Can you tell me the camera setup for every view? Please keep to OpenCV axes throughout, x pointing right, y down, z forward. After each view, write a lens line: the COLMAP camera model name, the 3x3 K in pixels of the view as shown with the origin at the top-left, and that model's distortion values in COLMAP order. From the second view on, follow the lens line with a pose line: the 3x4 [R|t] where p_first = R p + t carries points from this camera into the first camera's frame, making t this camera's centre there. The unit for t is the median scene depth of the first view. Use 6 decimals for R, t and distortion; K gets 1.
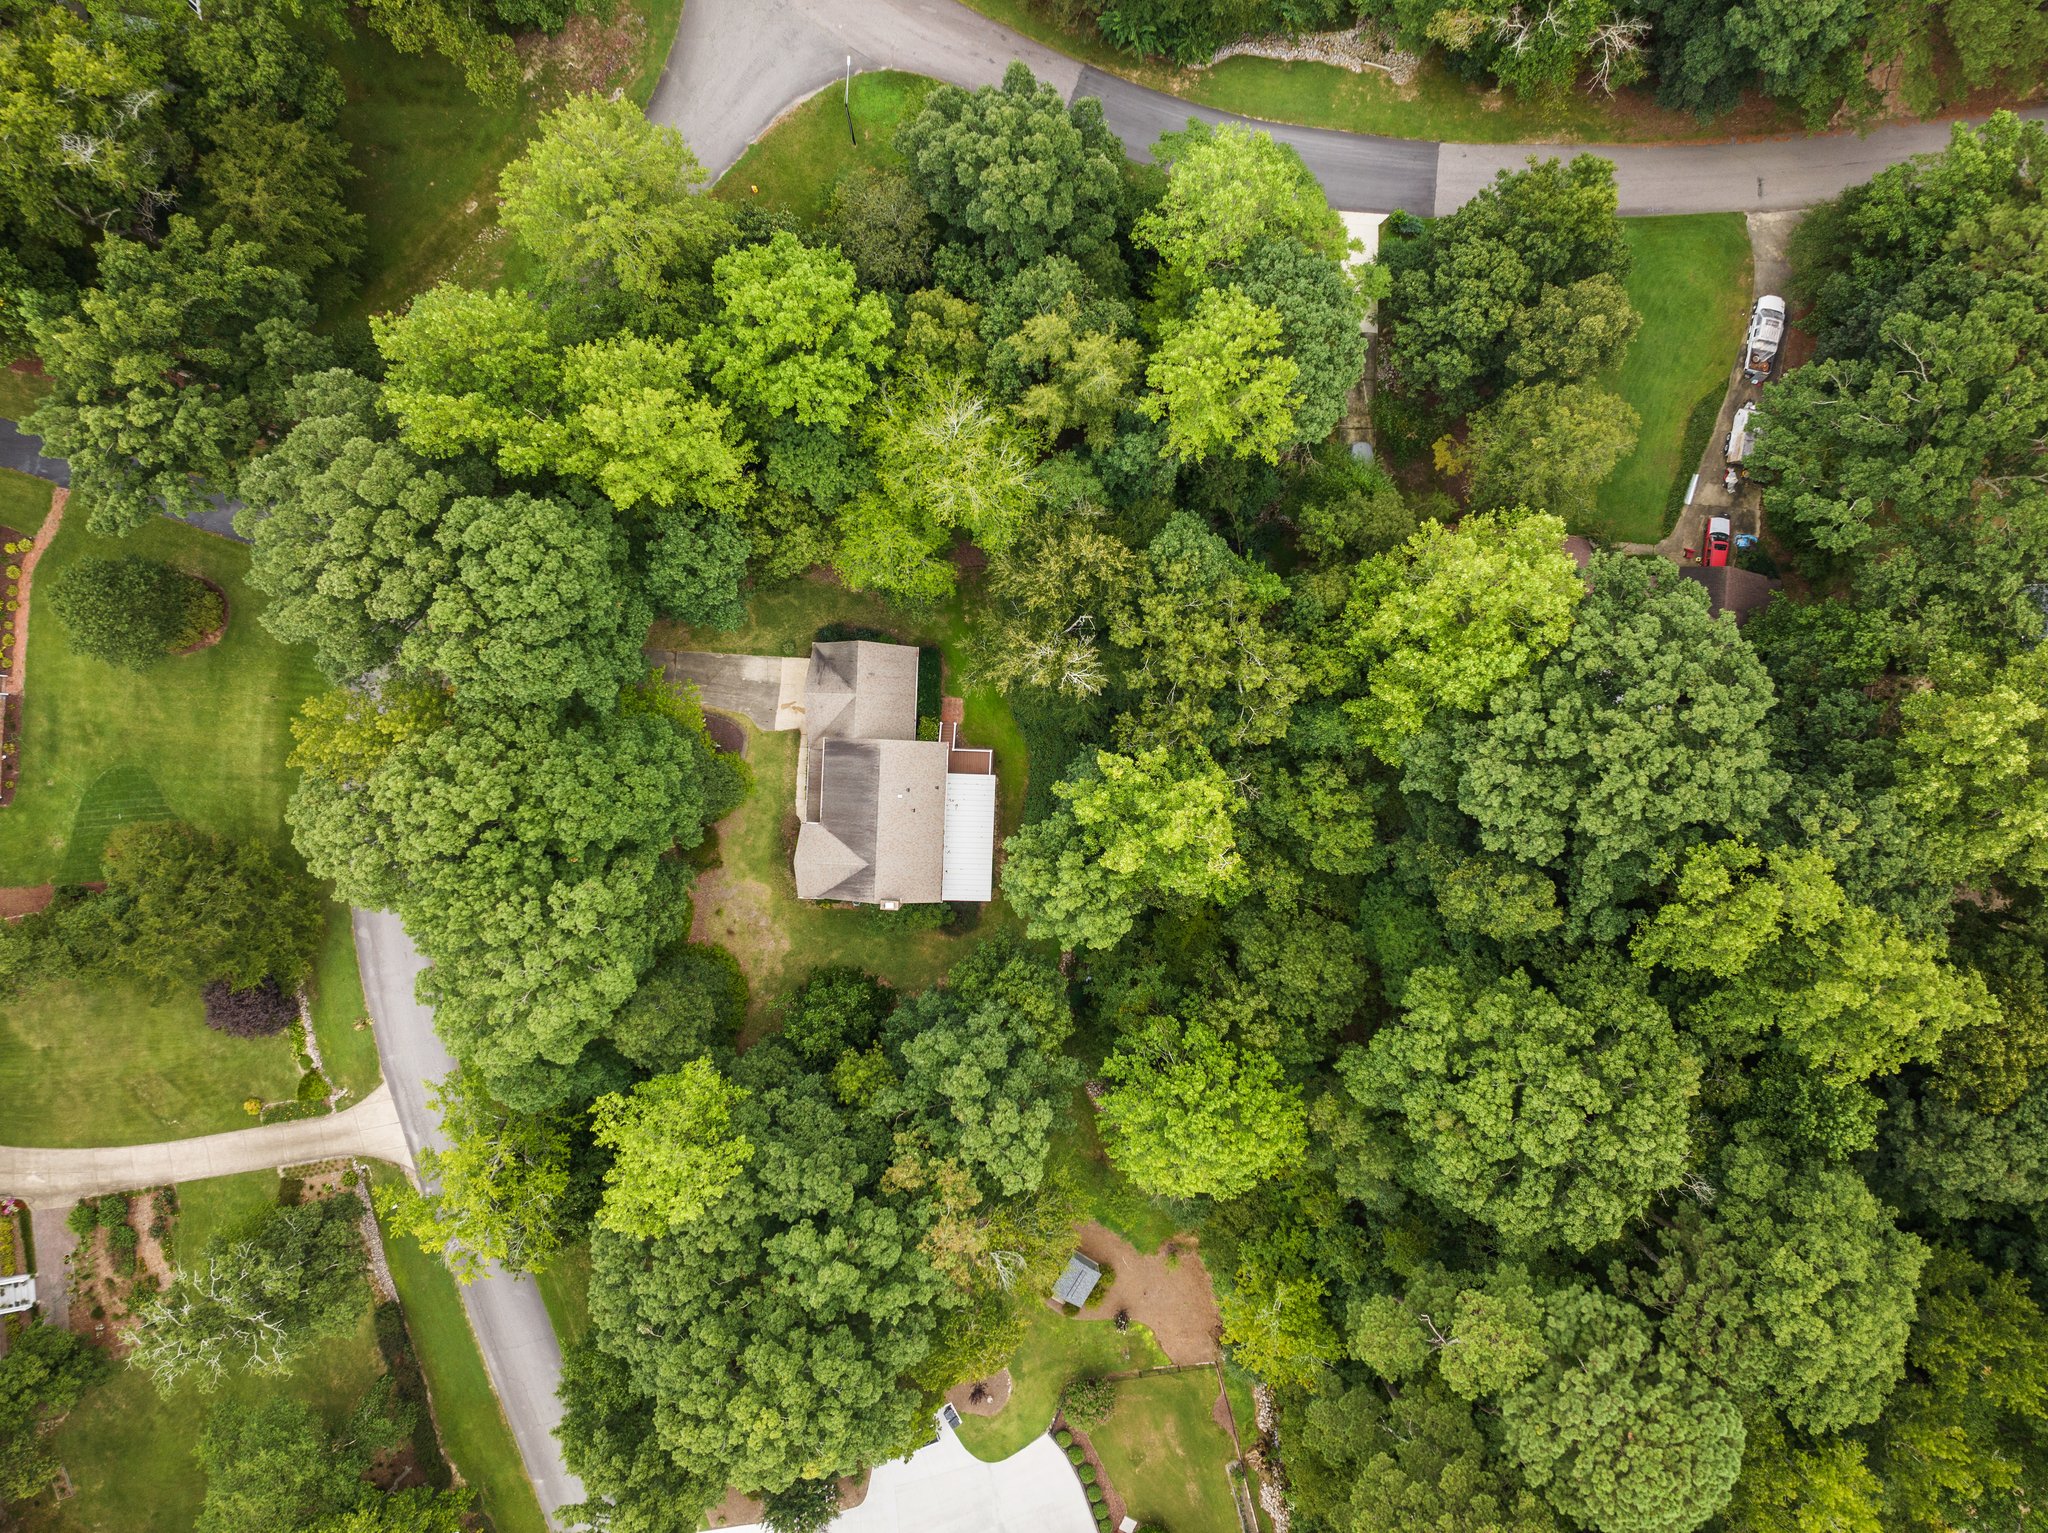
lens RADIAL K [[1437.0, 0, 1024.1], [0, 1437.0, 760.3], [0, 0, 1]] dist [-0.039819, -0.002067]
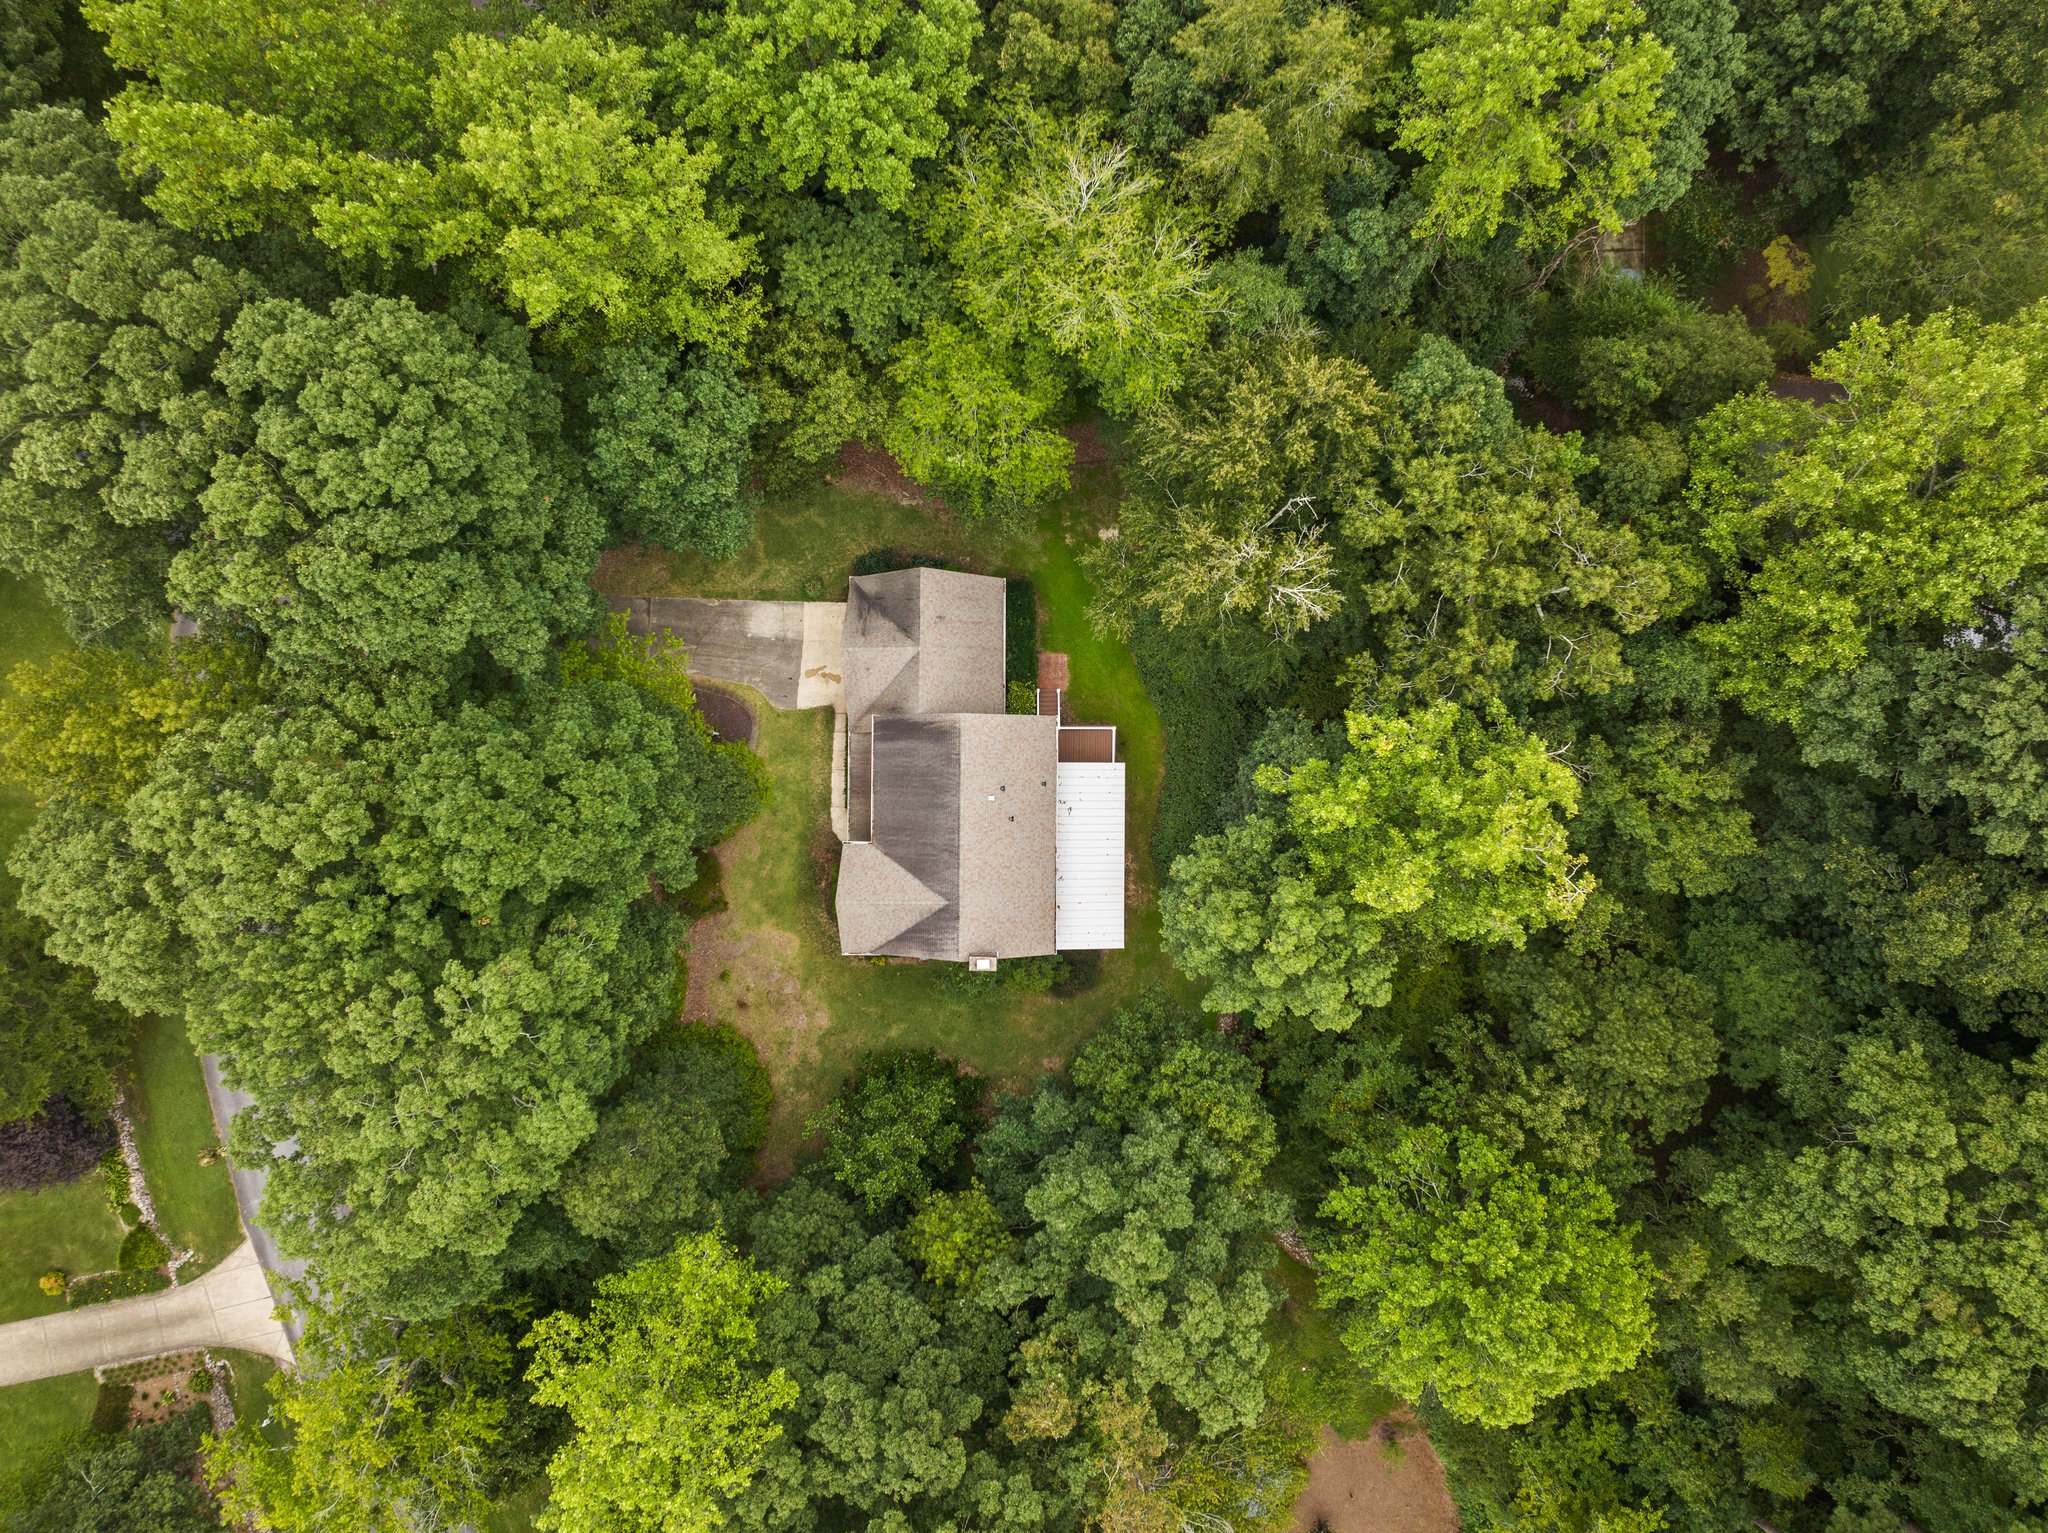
lens RADIAL K [[1445.8, 0, 1024.0], [0, 1445.8, 766.5], [0, 0, 1]] dist [-0.044678, 0.005204]
pose [[0.999452, -0.032919, 0.003382, -0.084168], [0.032906, 0.999451, 0.003826, 0.009469], [-0.003506, -0.003713, 0.999987, 0.381865]]
